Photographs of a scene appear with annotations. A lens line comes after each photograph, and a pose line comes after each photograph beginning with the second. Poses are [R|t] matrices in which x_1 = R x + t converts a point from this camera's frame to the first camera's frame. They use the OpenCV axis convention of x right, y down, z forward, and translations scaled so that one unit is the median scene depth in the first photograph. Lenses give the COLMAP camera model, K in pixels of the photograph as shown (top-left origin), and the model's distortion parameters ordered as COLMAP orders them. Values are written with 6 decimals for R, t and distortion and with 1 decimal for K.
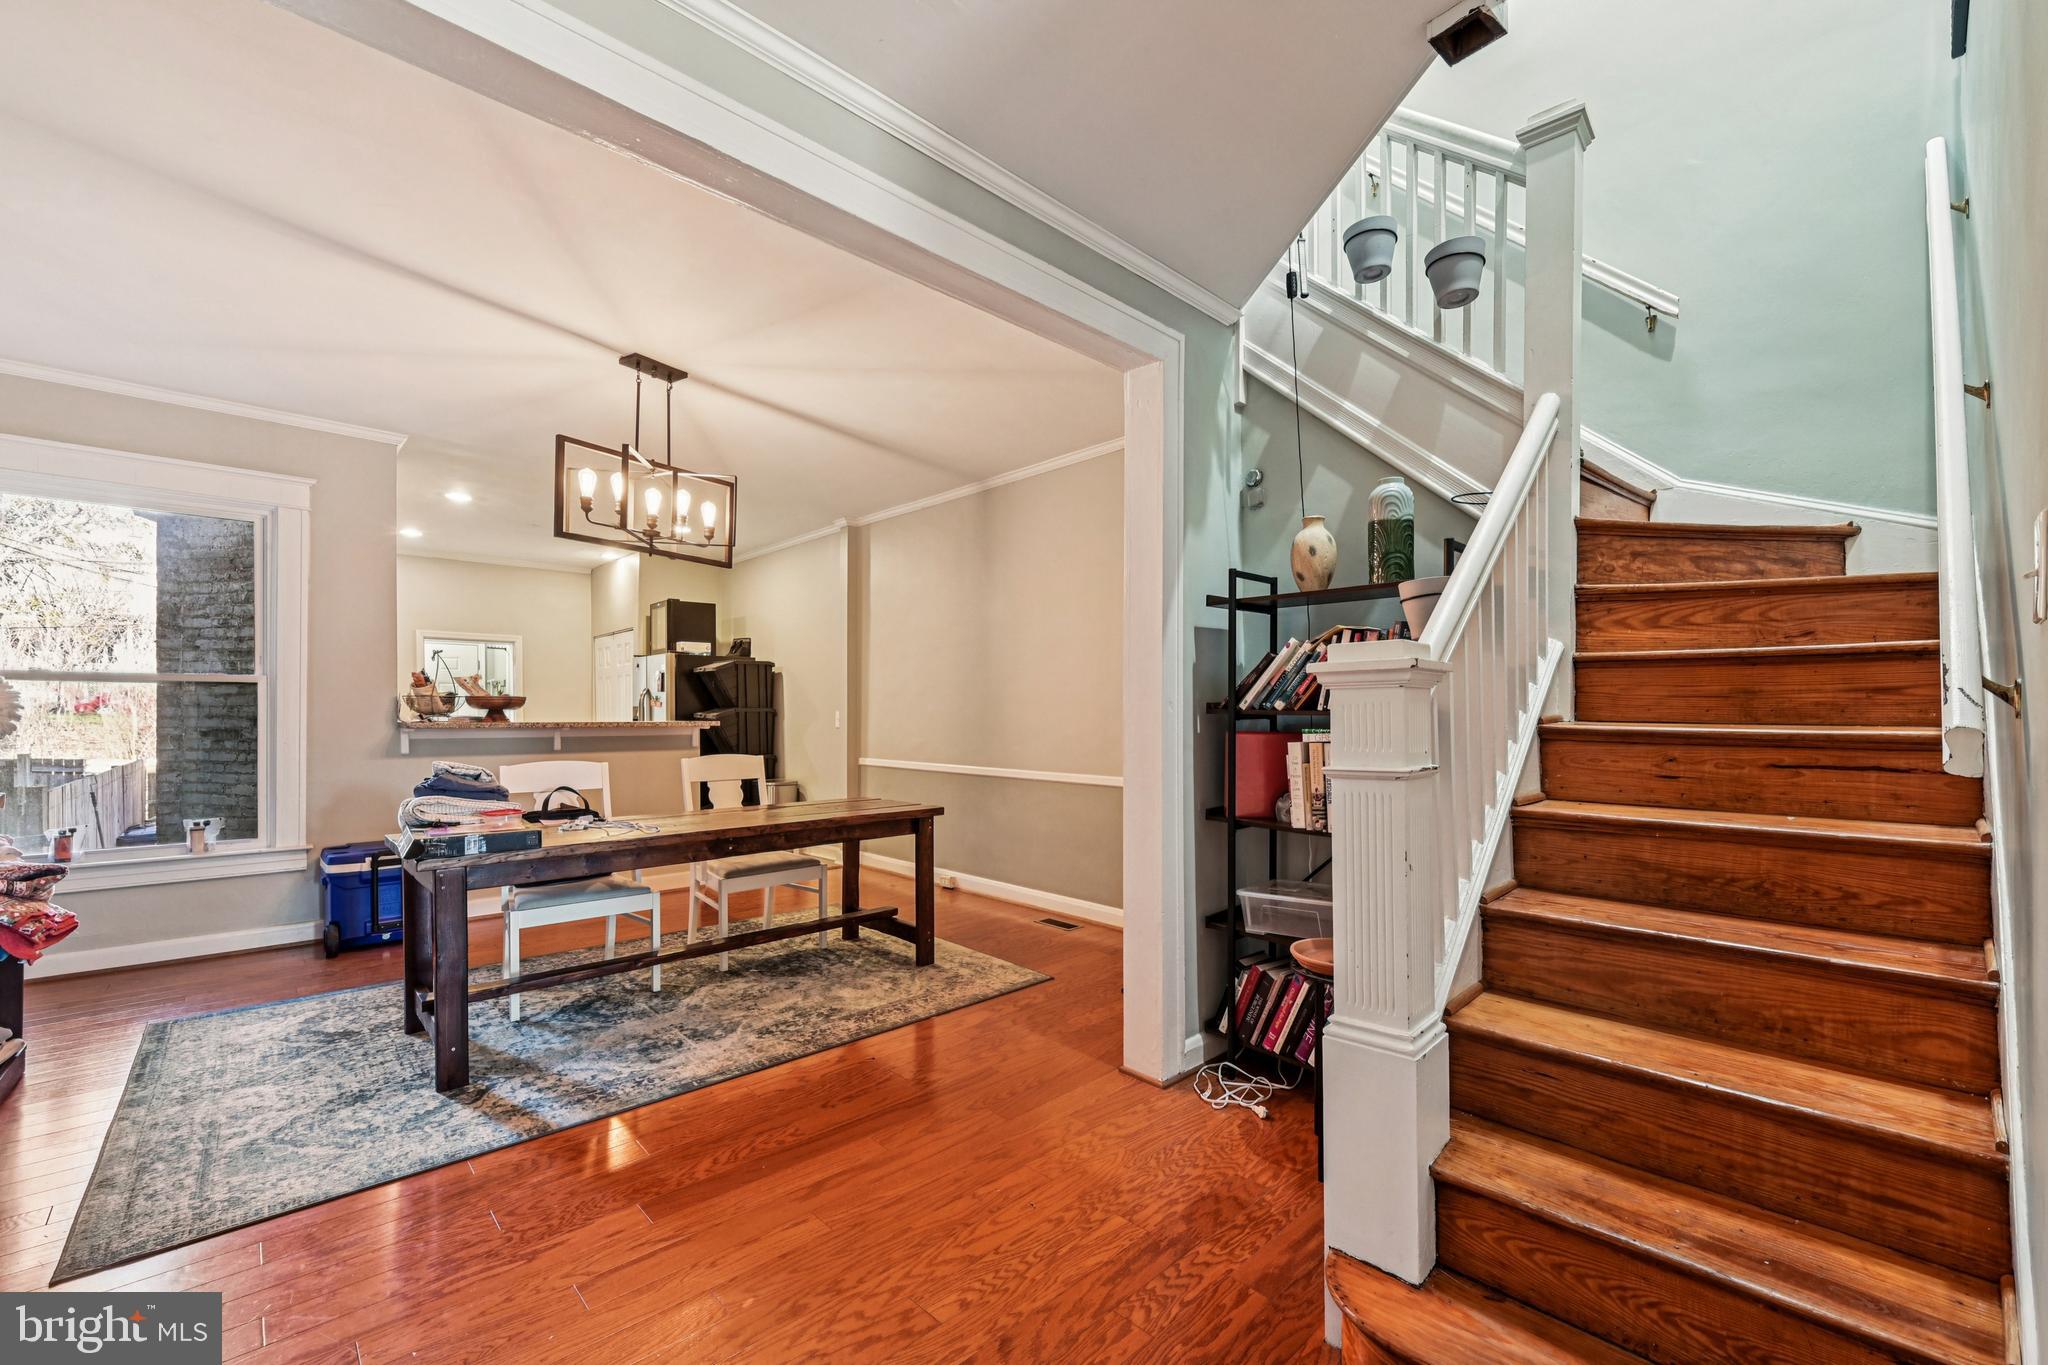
lens RADIAL K [[834.0, 0, 1032.0], [0, 834.0, 718.4], [0, 0, 1]] dist [-0.000724, -0.000141]
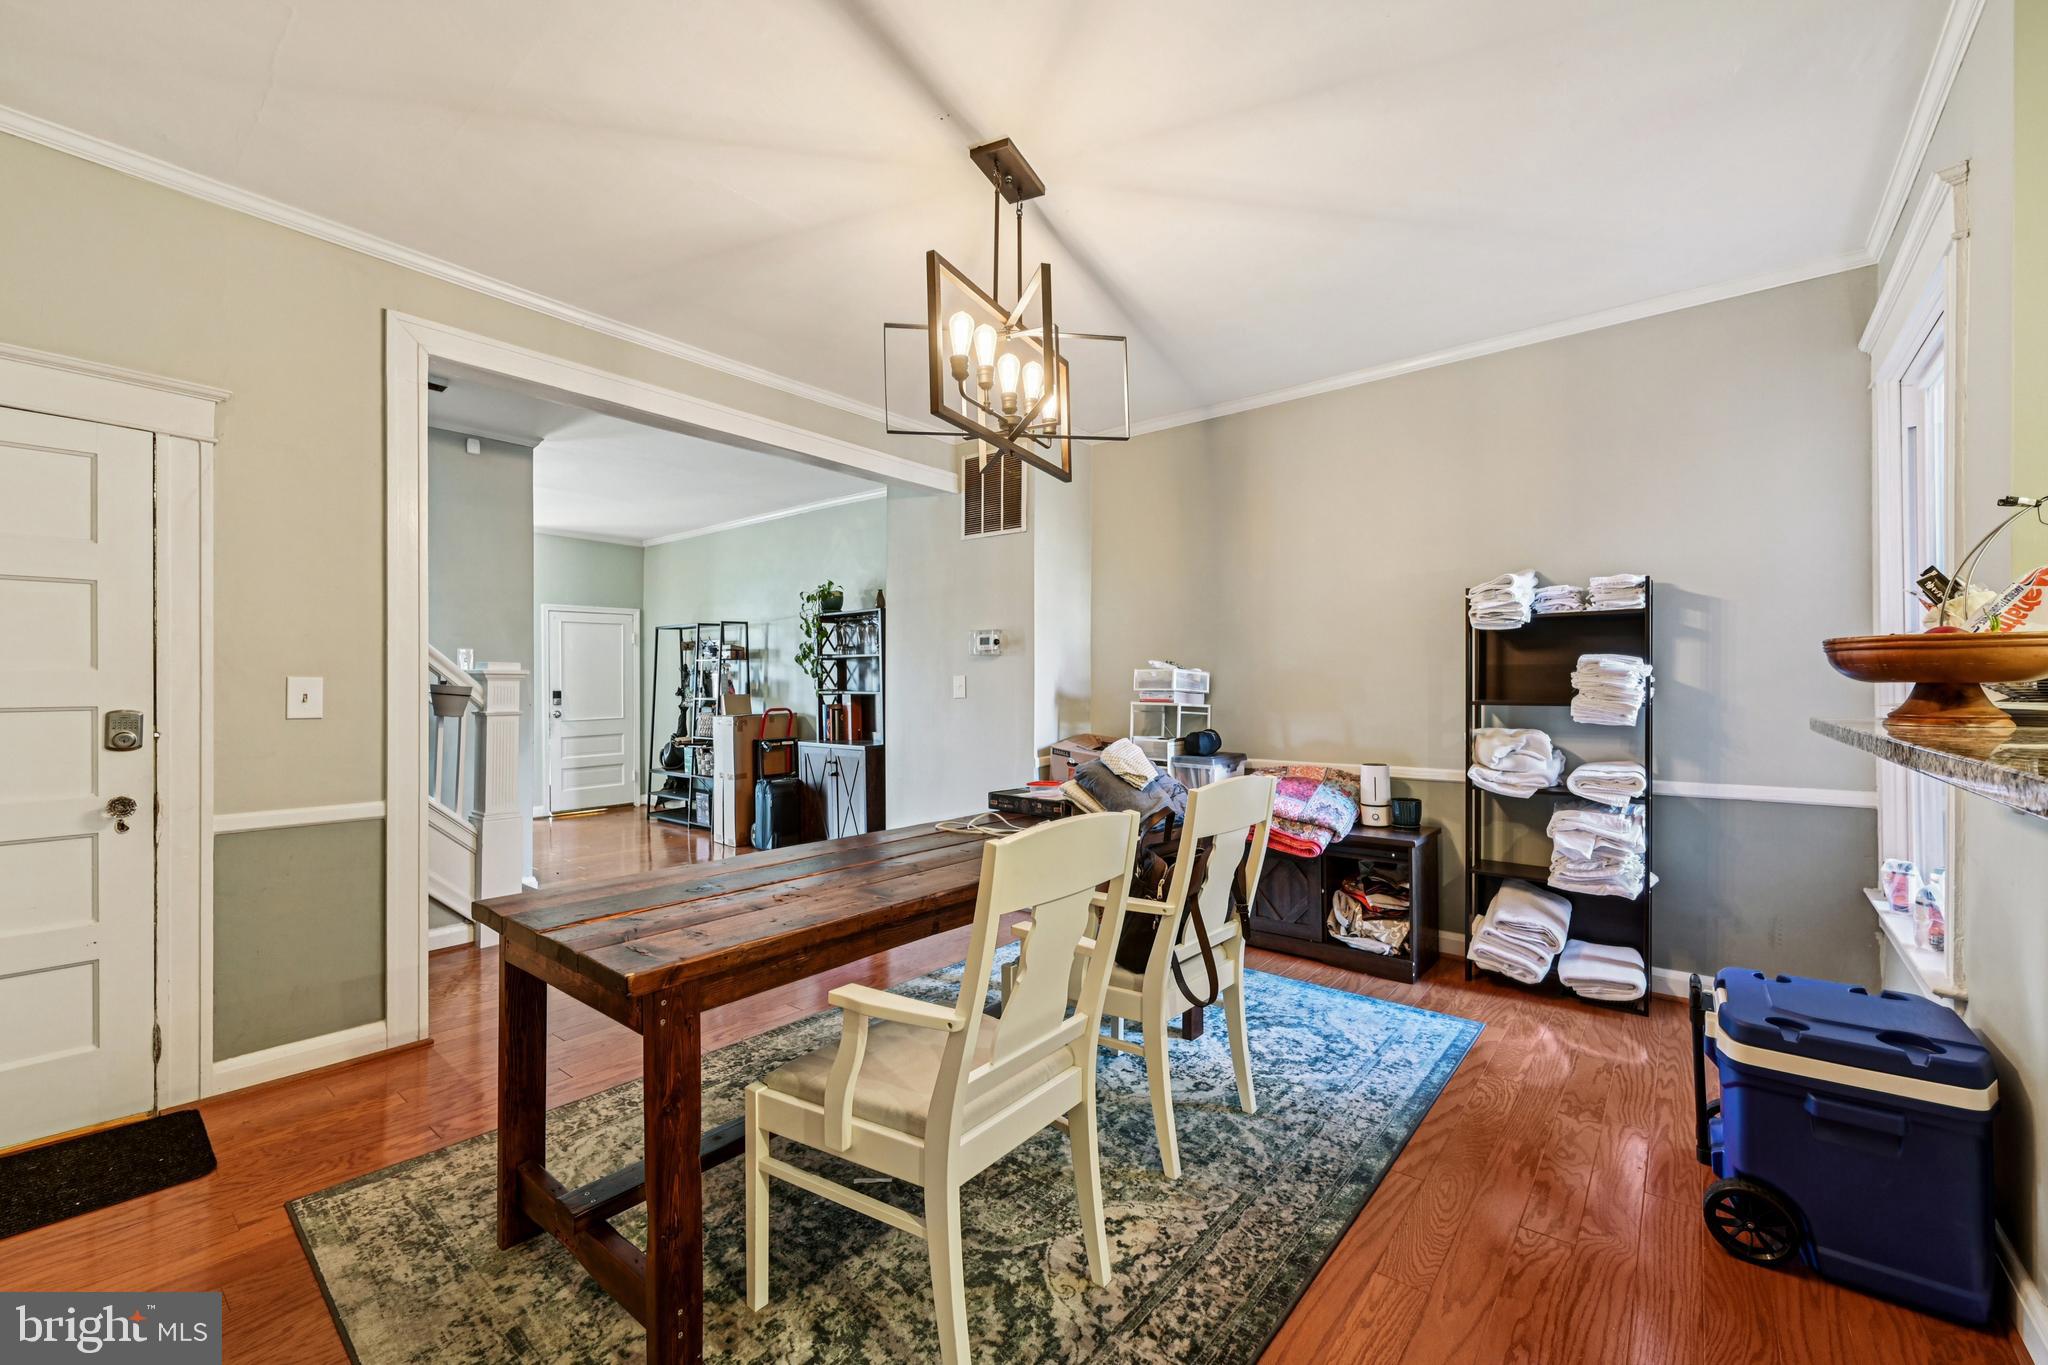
lens RADIAL K [[826.0, 0, 1030.7], [0, 826.0, 683.5], [0, 0, 1]] dist [-0.001590, 0.000010]
pose [[-0.992125, -0.001219, -0.125248, -0.303772], [-0.001351, 0.999999, 0.000971, -0.009992], [0.125247, 0.001132, -0.992125, 1.290511]]
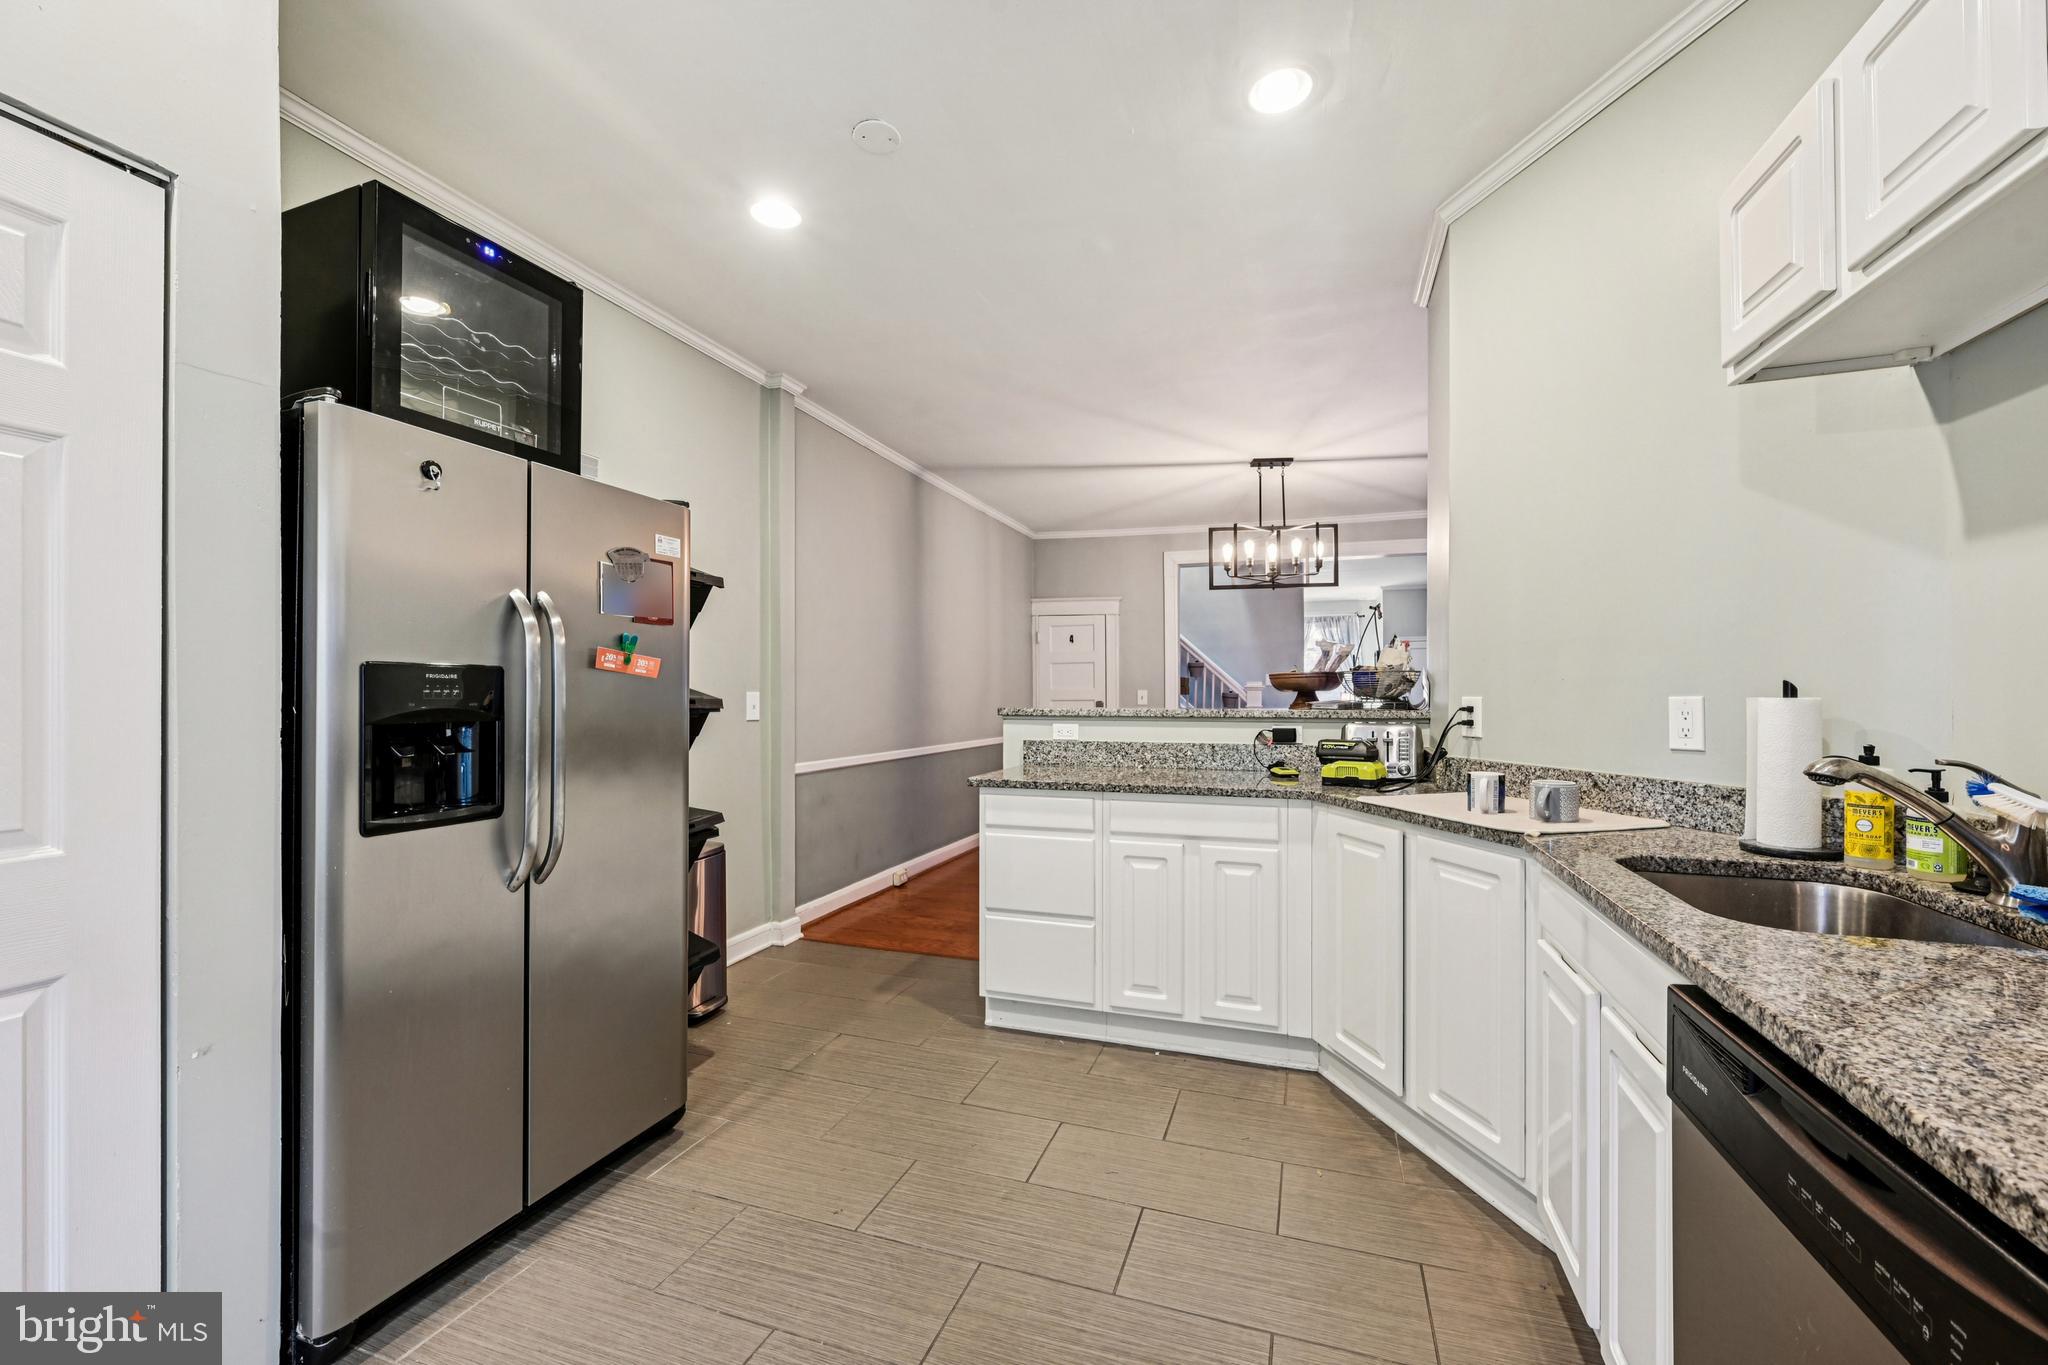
lens RADIAL K [[821.1, 0, 1029.4], [0, 821.1, 685.6], [0, 0, 1]] dist [-0.002918, 0.000295]
pose [[-0.457071, 0.008990, 0.889385, -1.208212], [0.005005, 0.999959, -0.007535, -0.011530], [-0.889416, 0.001008, -0.457097, 1.596131]]
